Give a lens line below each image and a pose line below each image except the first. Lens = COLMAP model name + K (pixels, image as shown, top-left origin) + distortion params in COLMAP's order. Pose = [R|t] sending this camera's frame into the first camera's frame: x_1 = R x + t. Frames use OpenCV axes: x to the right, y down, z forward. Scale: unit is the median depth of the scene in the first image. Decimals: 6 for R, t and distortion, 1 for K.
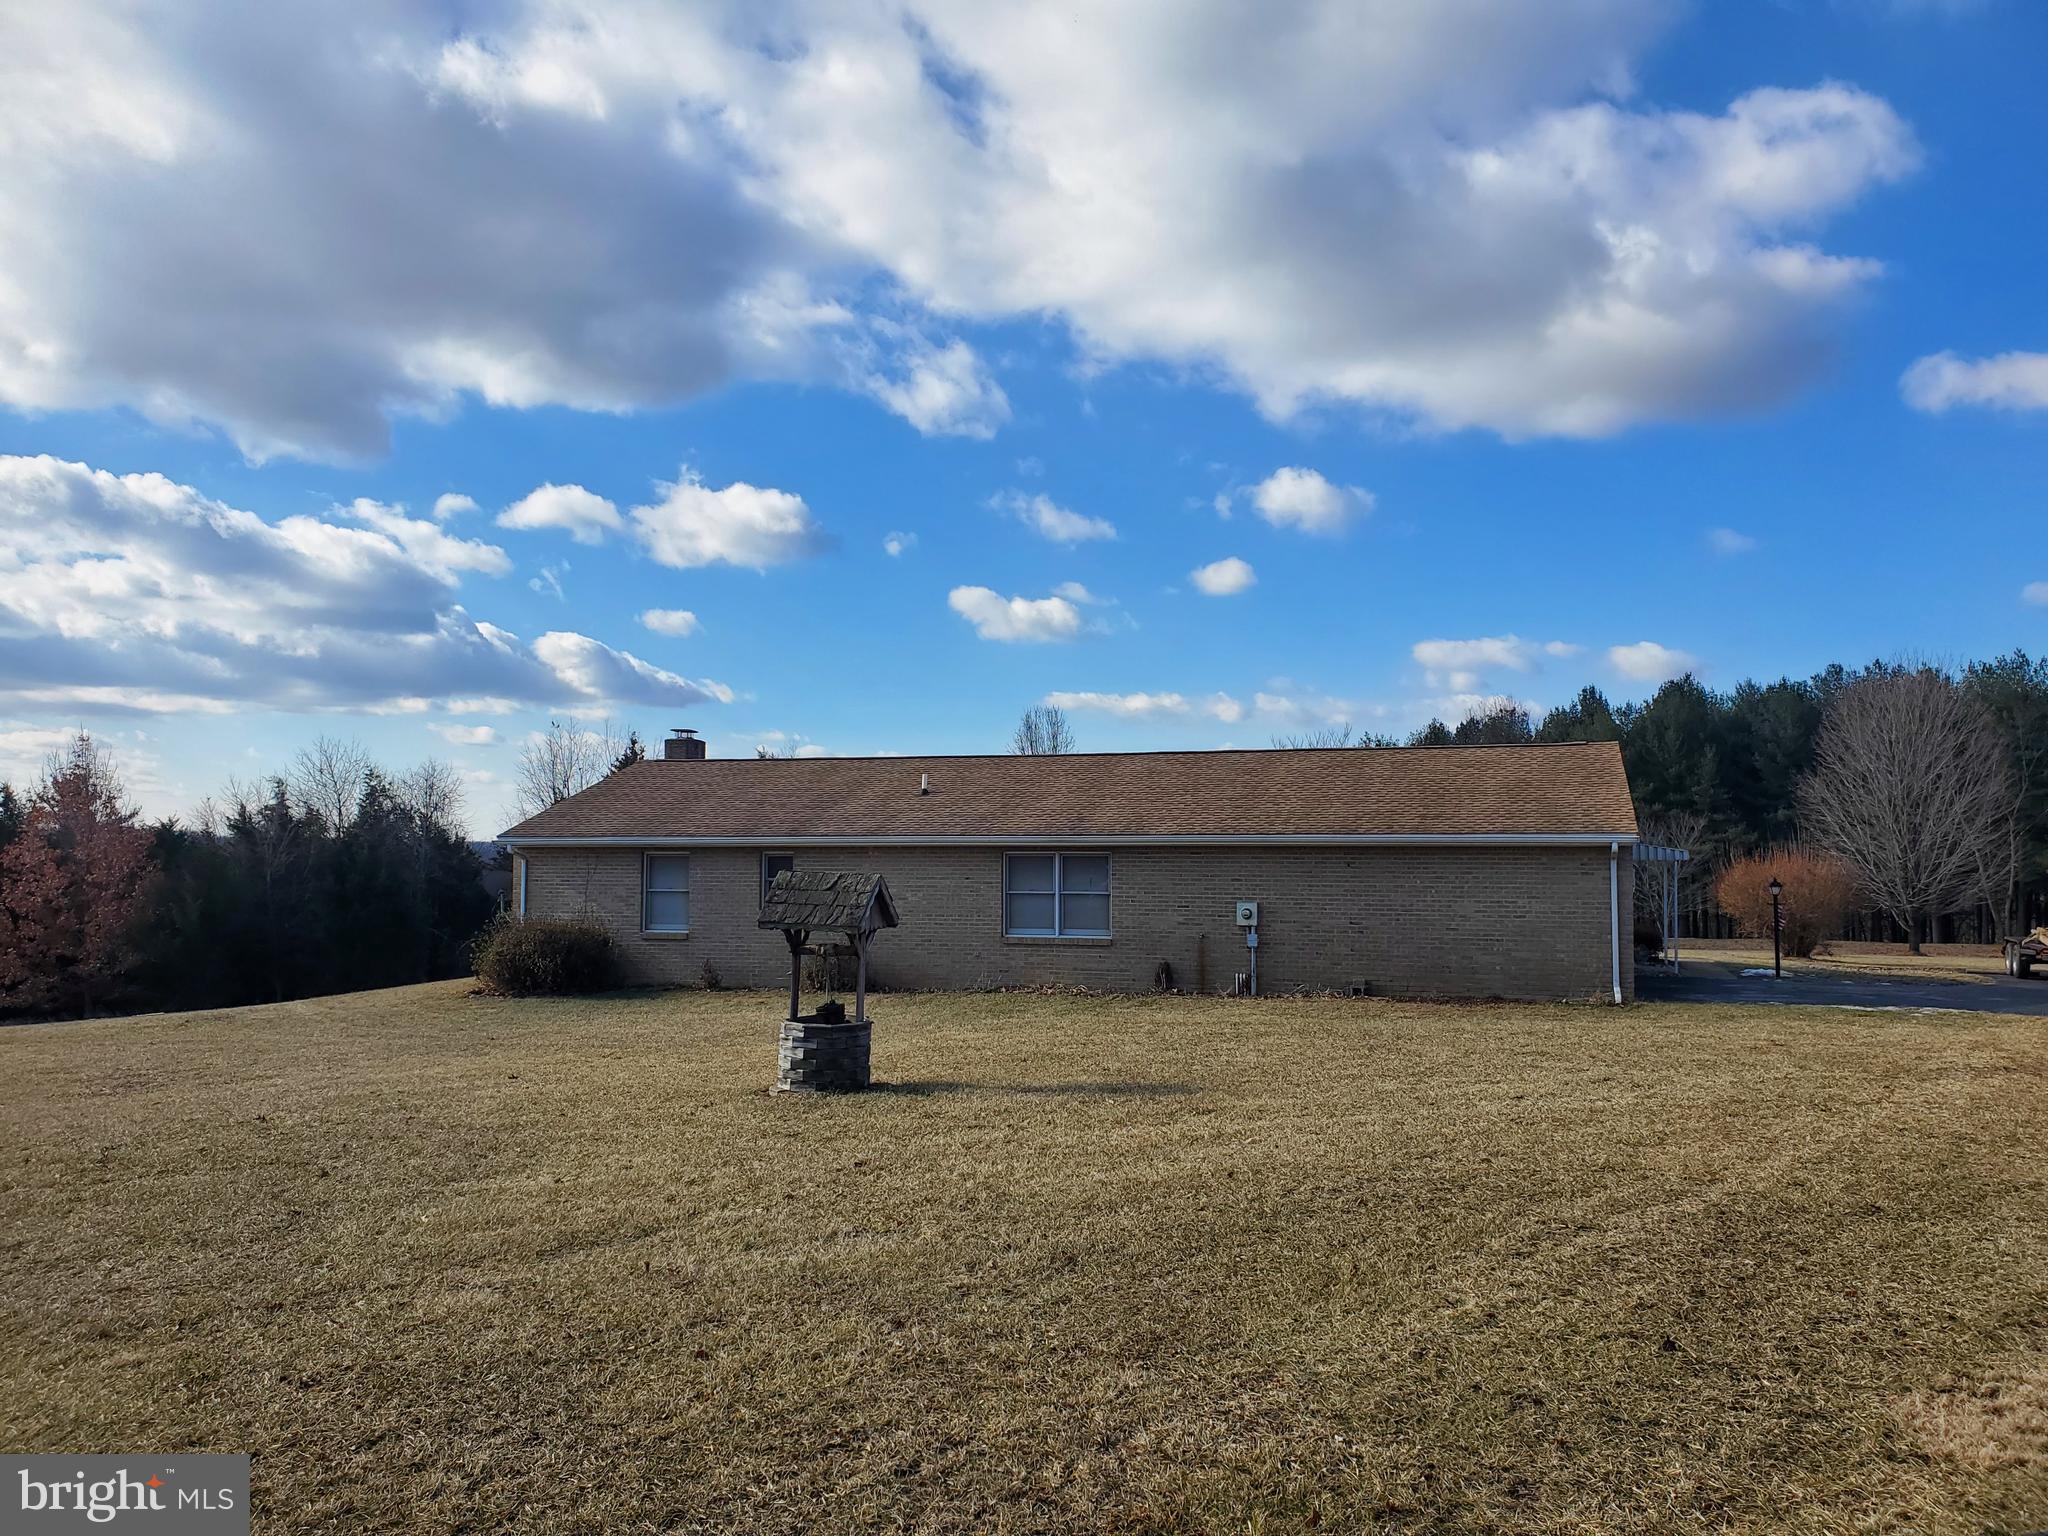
lens RADIAL K [[1491.5, 0, 1022.0], [0, 1491.5, 664.2], [0, 0, 1]] dist [0.000312, 0.000629]
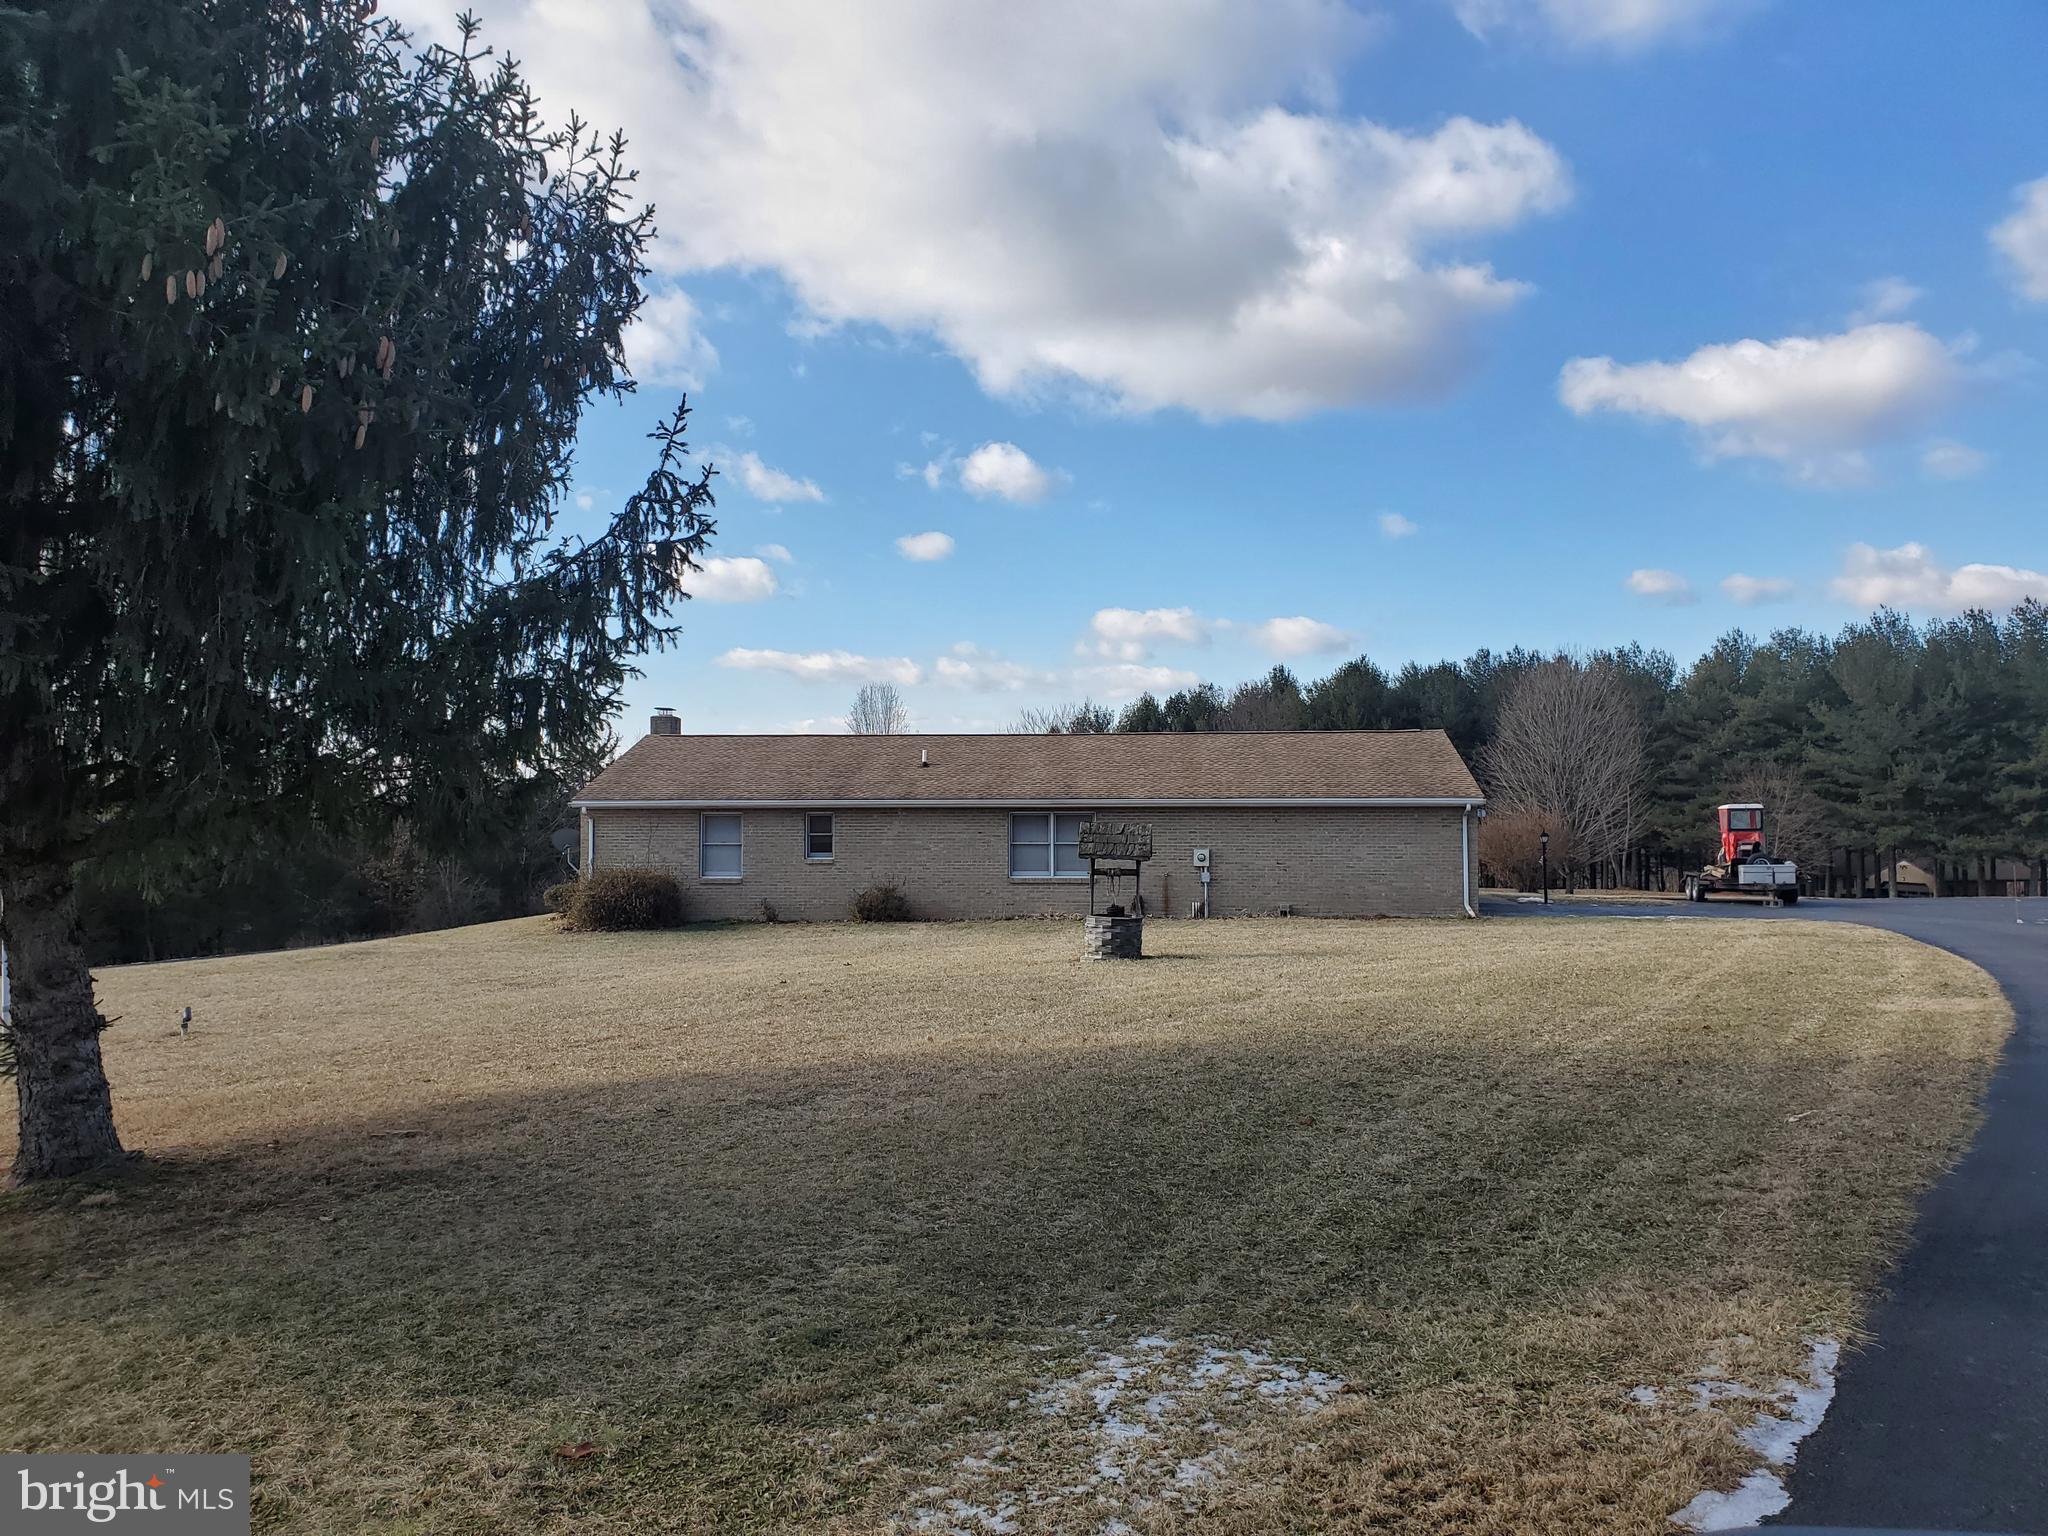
lens RADIAL K [[1556.8, 0, 1024.0], [0, 1556.8, 768.0], [0, 0, 1]] dist [0.009444, 0.000236]
pose [[0.970551, 0.005555, 0.240832, -0.077873], [-0.028161, 0.995496, 0.090526, -0.007557], [-0.239244, -0.094642, 0.966336, -0.067403]]
